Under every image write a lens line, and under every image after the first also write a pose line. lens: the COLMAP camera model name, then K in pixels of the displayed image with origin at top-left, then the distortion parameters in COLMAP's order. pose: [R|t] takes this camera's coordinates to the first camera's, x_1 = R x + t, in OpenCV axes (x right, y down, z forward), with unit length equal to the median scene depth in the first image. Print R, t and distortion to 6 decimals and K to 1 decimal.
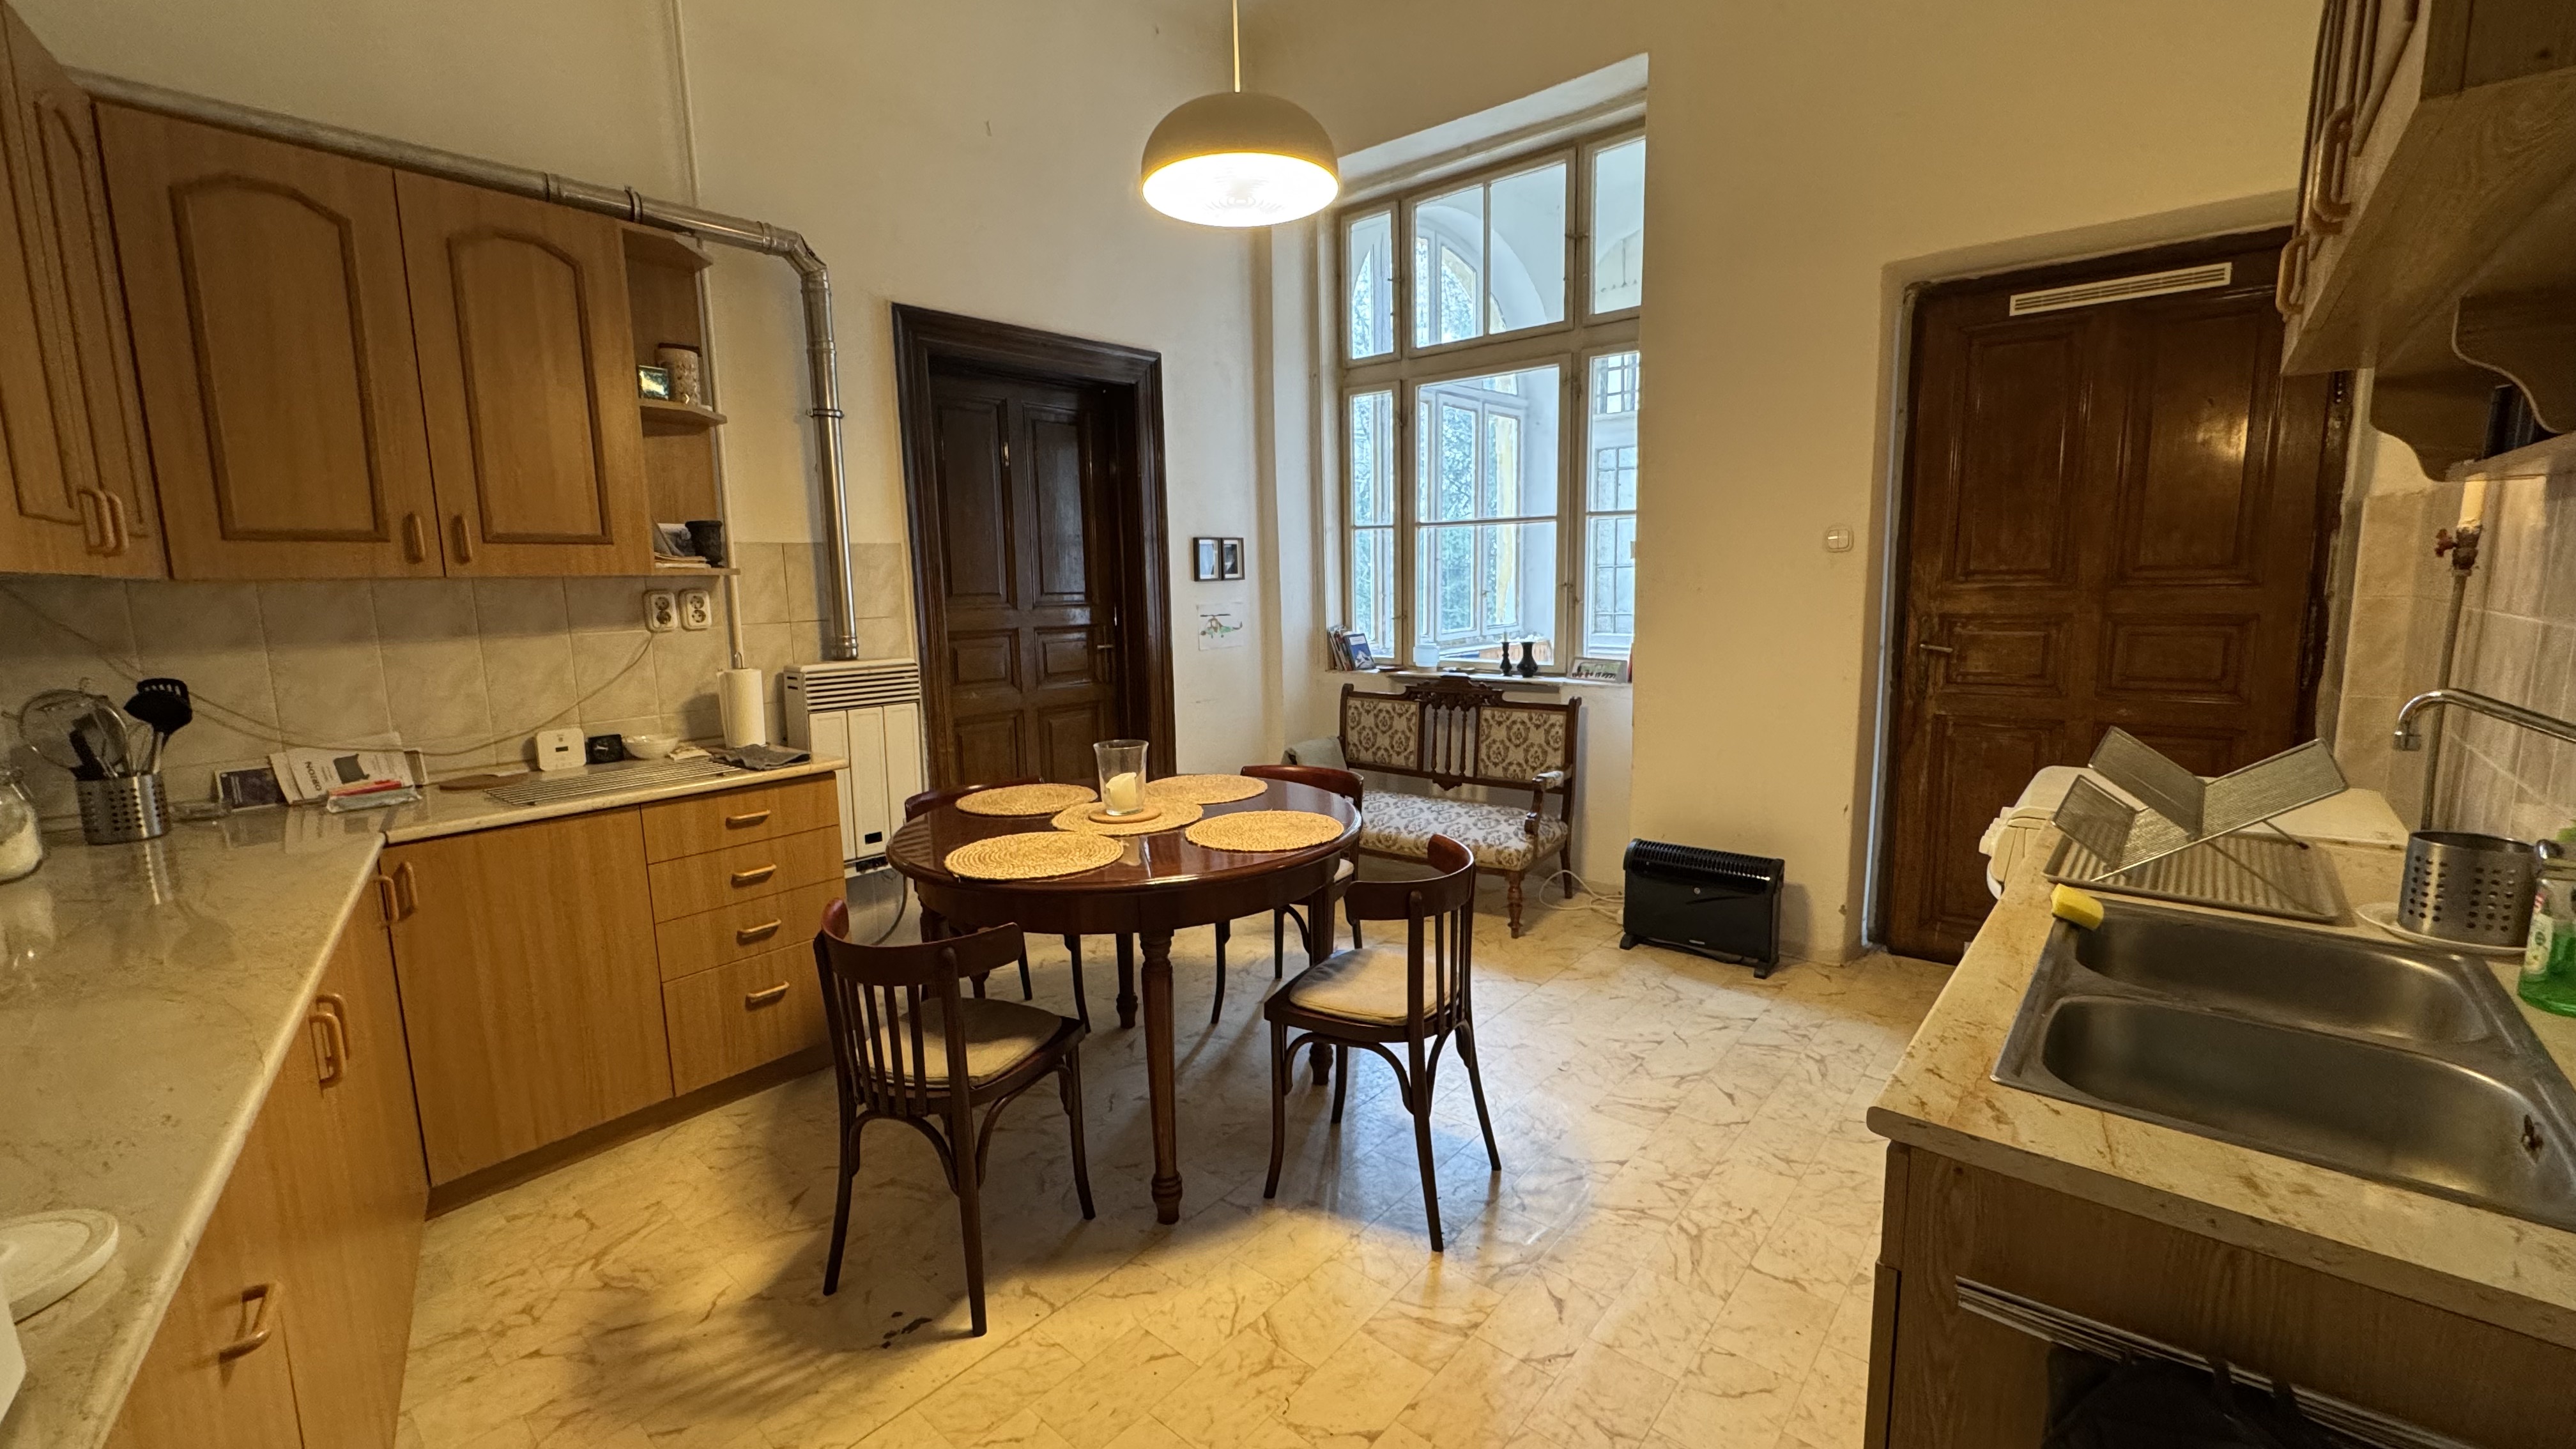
lens RADIAL K [[1044.3, 0, 1288.0], [0, 1044.3, 724.5], [0, 0, 1]] dist [-0.001810, -0.000147]
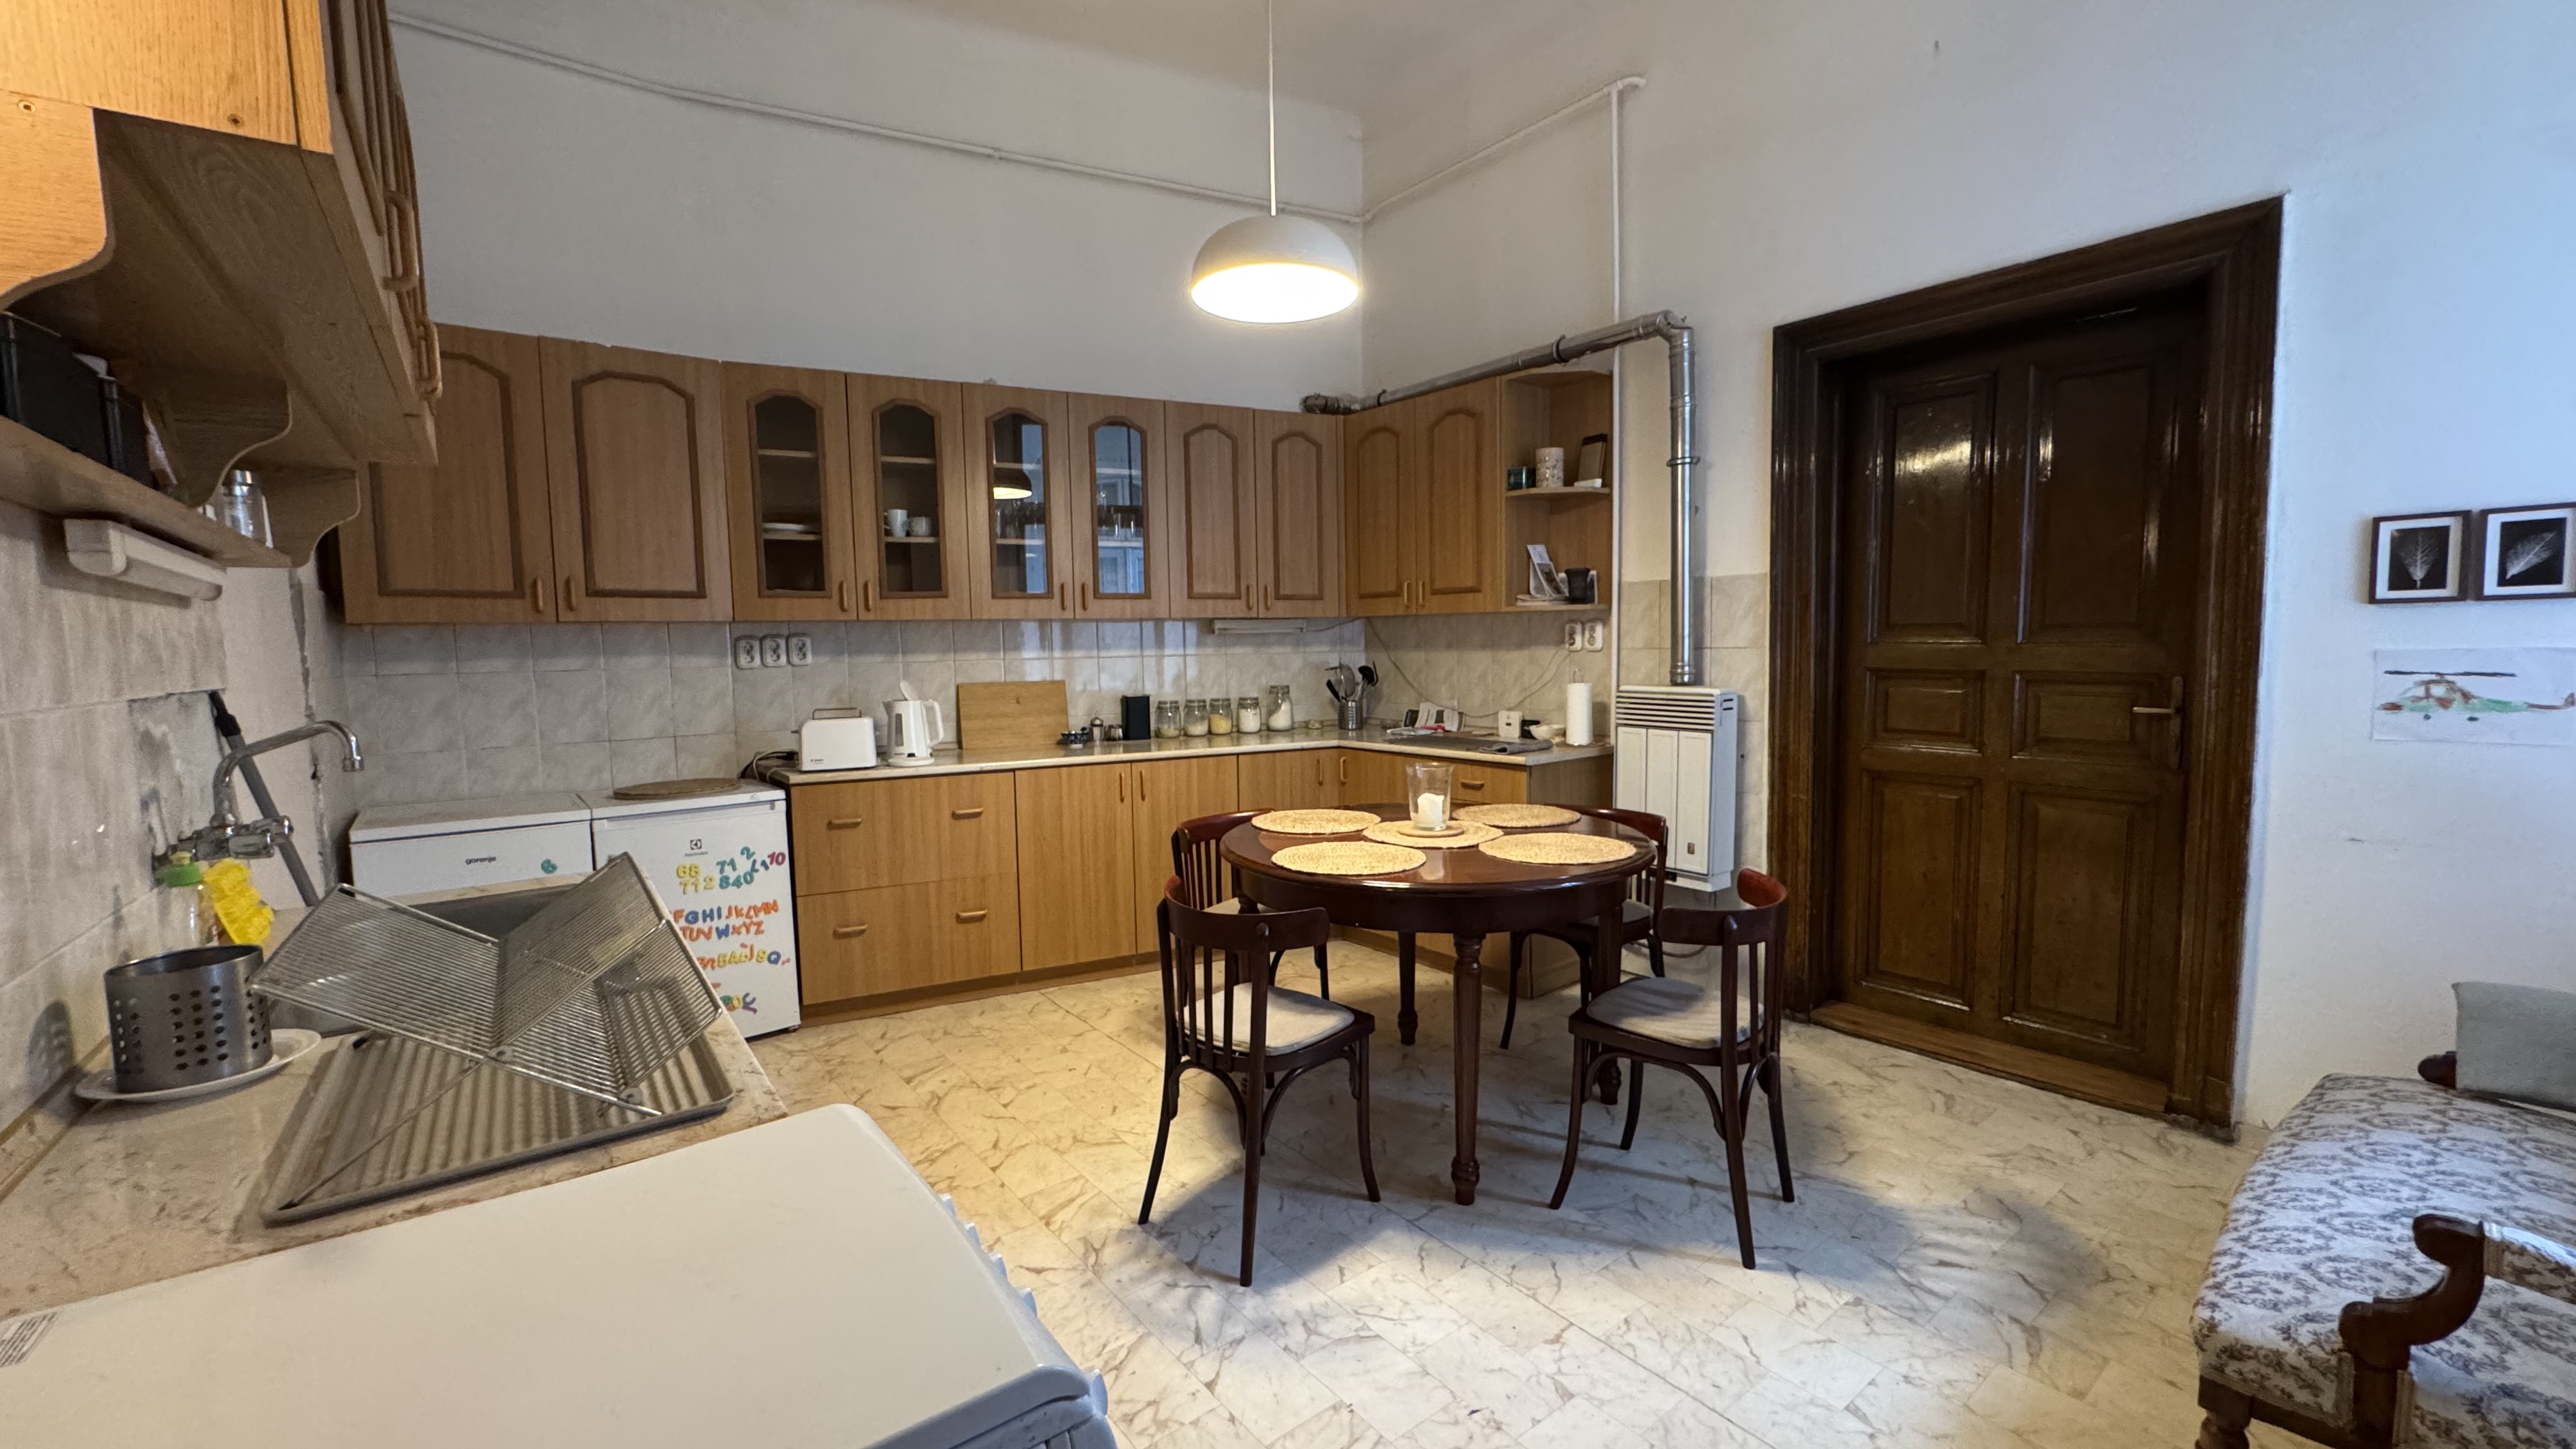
lens RADIAL K [[1044.3, 0, 1288.0], [0, 1044.3, 724.5], [0, 0, 1]] dist [-0.001810, -0.000147]
pose [[-0.211368, 0.099778, -0.972300, 0.843210], [-0.121641, 0.984356, 0.127459, -0.128986], [0.969808, 0.145213, -0.195924, 0.961126]]
